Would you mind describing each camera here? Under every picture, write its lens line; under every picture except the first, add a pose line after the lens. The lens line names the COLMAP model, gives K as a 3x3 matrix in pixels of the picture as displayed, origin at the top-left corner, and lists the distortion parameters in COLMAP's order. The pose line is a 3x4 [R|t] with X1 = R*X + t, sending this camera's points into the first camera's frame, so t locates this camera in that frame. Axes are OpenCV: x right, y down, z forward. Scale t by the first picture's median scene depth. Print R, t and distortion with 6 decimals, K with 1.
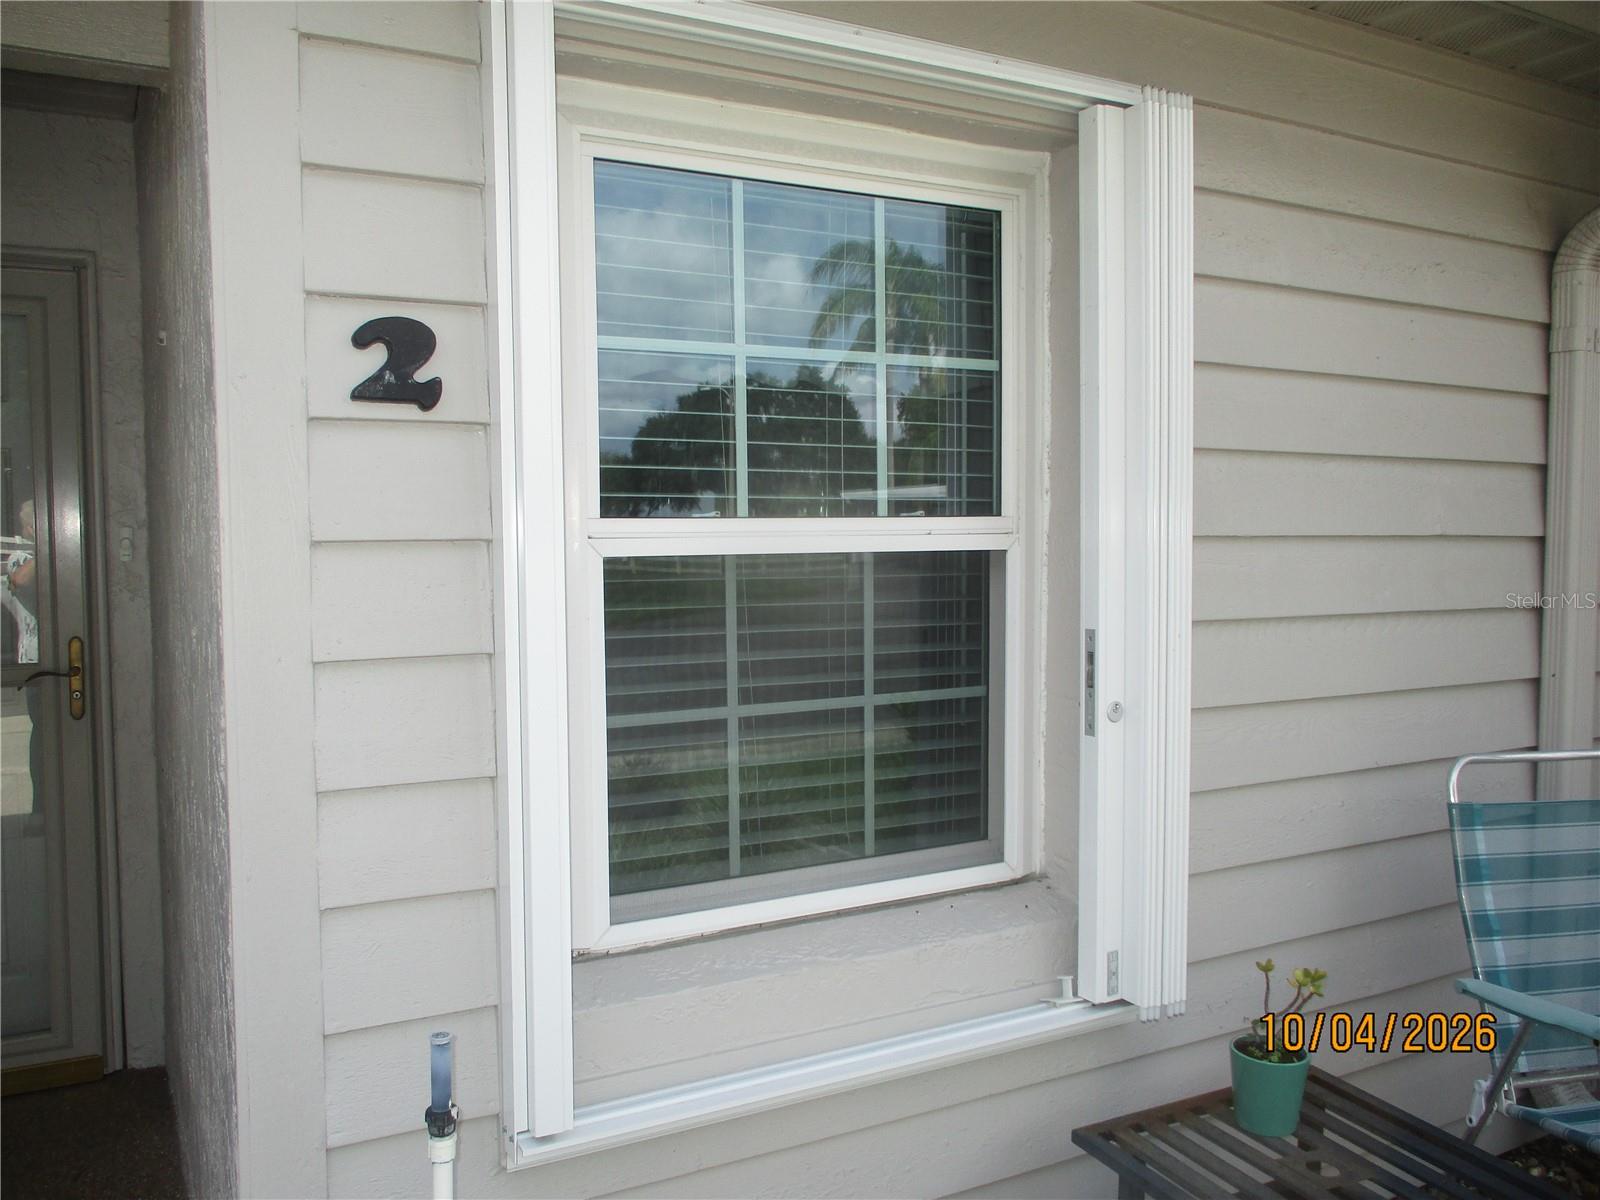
lens RADIAL K [[1307.2, 0, 796.9], [0, 1307.2, 605.9], [0, 0, 1]] dist [-0.007997, -0.000609]
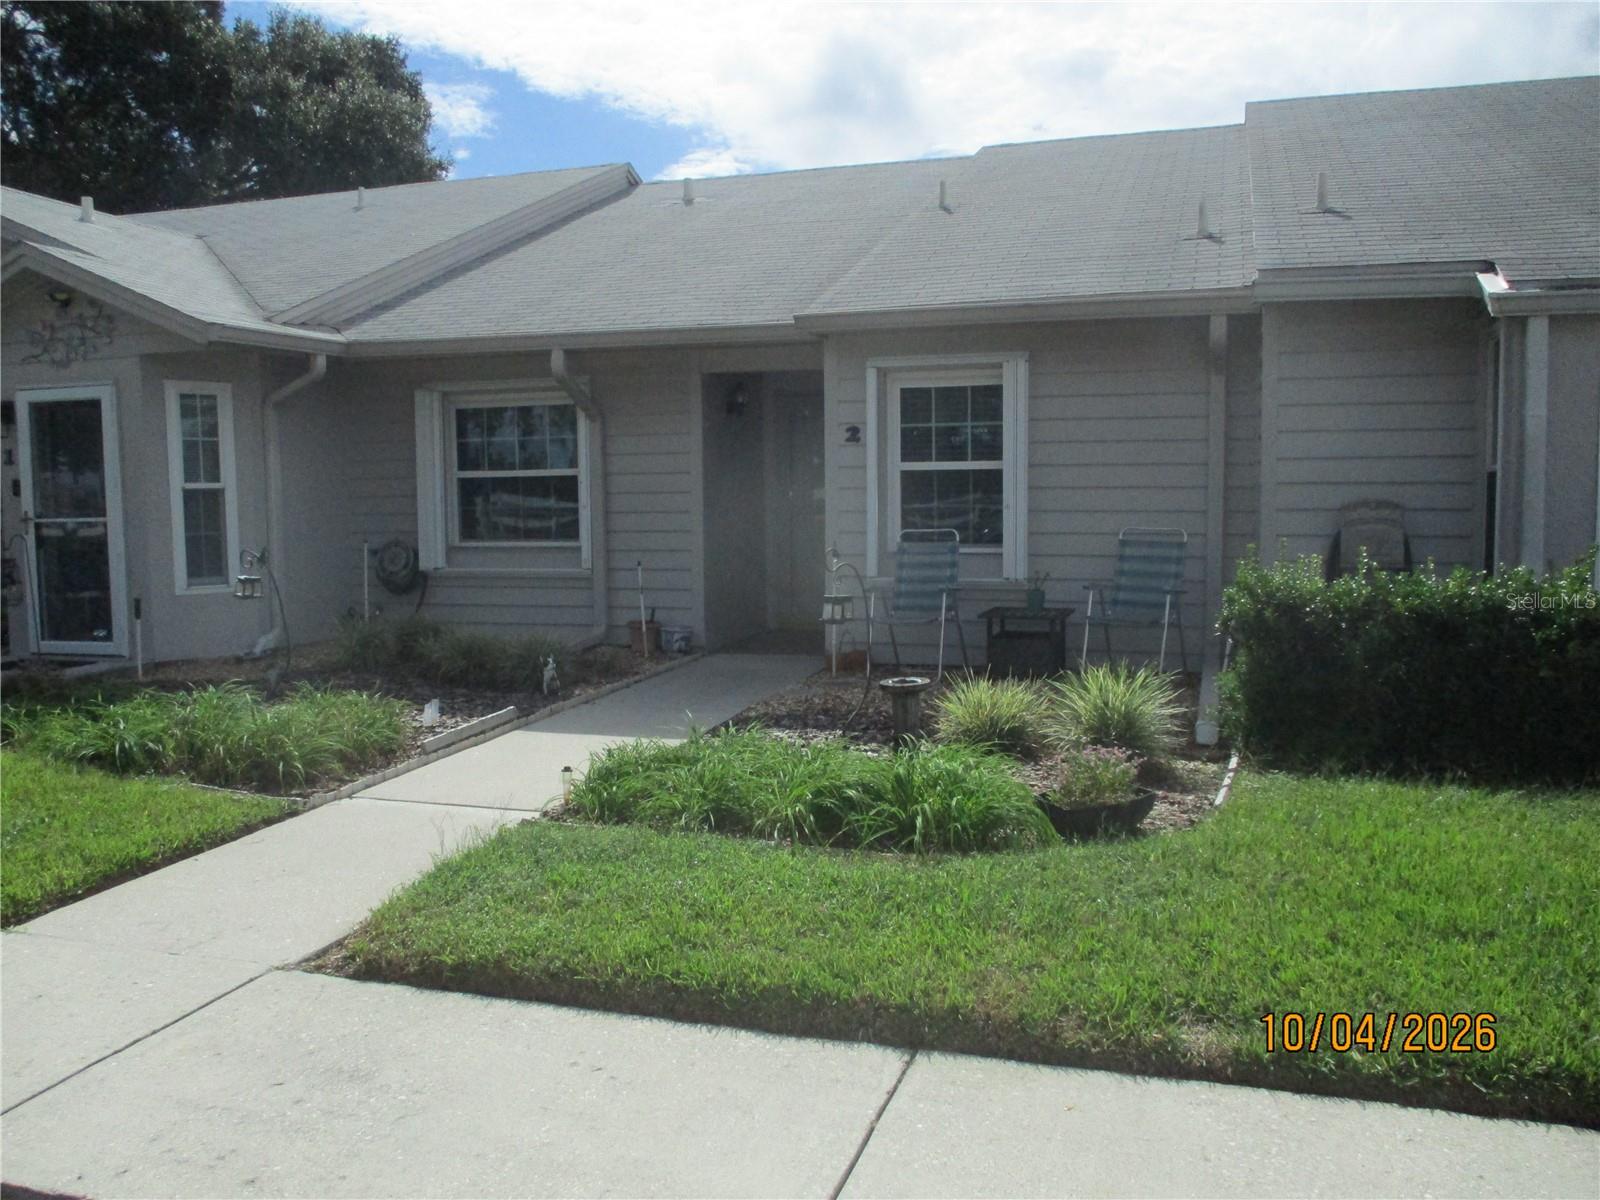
lens RADIAL K [[1342.3, 0, 797.3], [0, 1342.3, 615.8], [0, 0, 1]] dist [-0.044198, 0.004294]
pose [[0.689749, 0.066711, -0.720969, 2.963280], [-0.031461, 0.997567, 0.062206, 0.187997], [0.723365, -0.020223, 0.690169, -2.499383]]
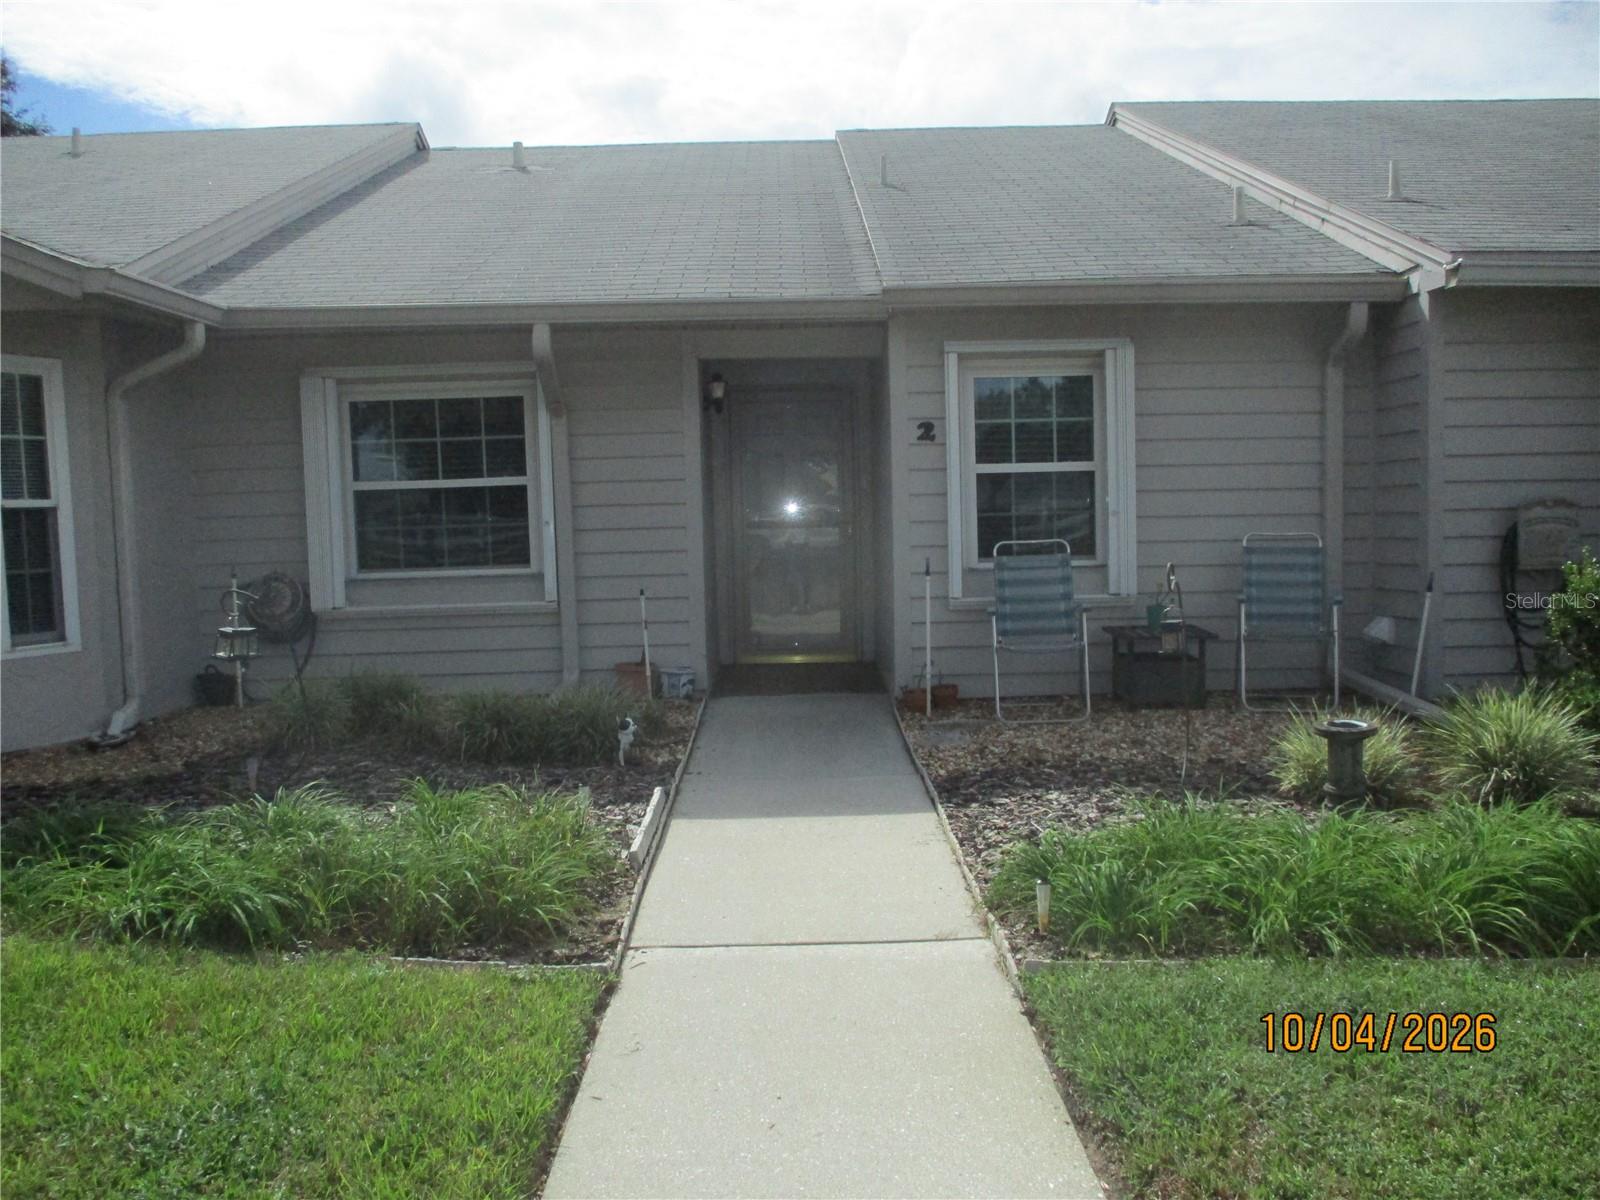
lens RADIAL K [[1342.3, 0, 797.3], [0, 1342.3, 615.8], [0, 0, 1]] dist [-0.044198, 0.004294]
pose [[0.887383, 0.022845, -0.460468, 1.226638], [-0.004840, 0.999178, 0.040244, 0.229376], [0.461009, -0.033483, 0.886764, -2.838777]]
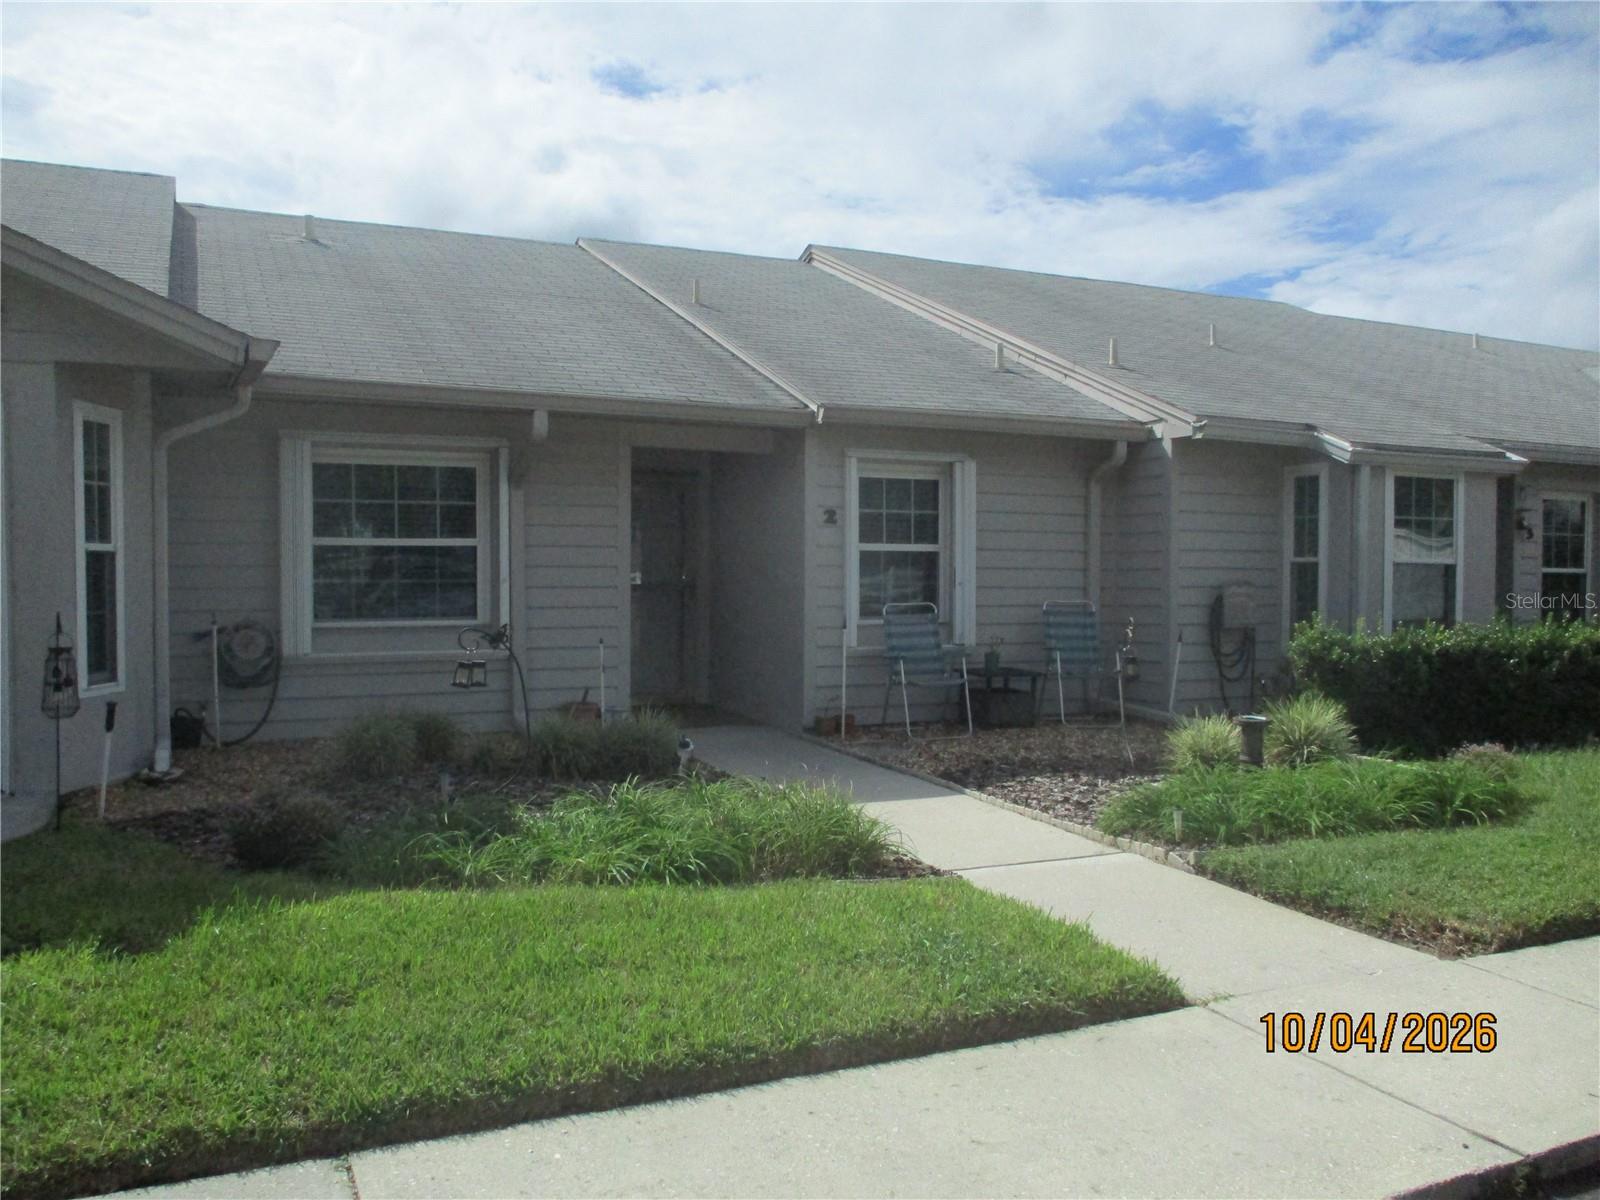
lens RADIAL K [[1352.7, 0, 822.1], [0, 1352.7, 596.2], [0, 0, 1]] dist [-0.047665, -0.001753]
pose [[0.999110, 0.012948, -0.040136, -0.073144], [-0.014159, 0.999449, -0.030031, 0.296462], [0.039725, 0.030573, 0.998743, -4.210005]]
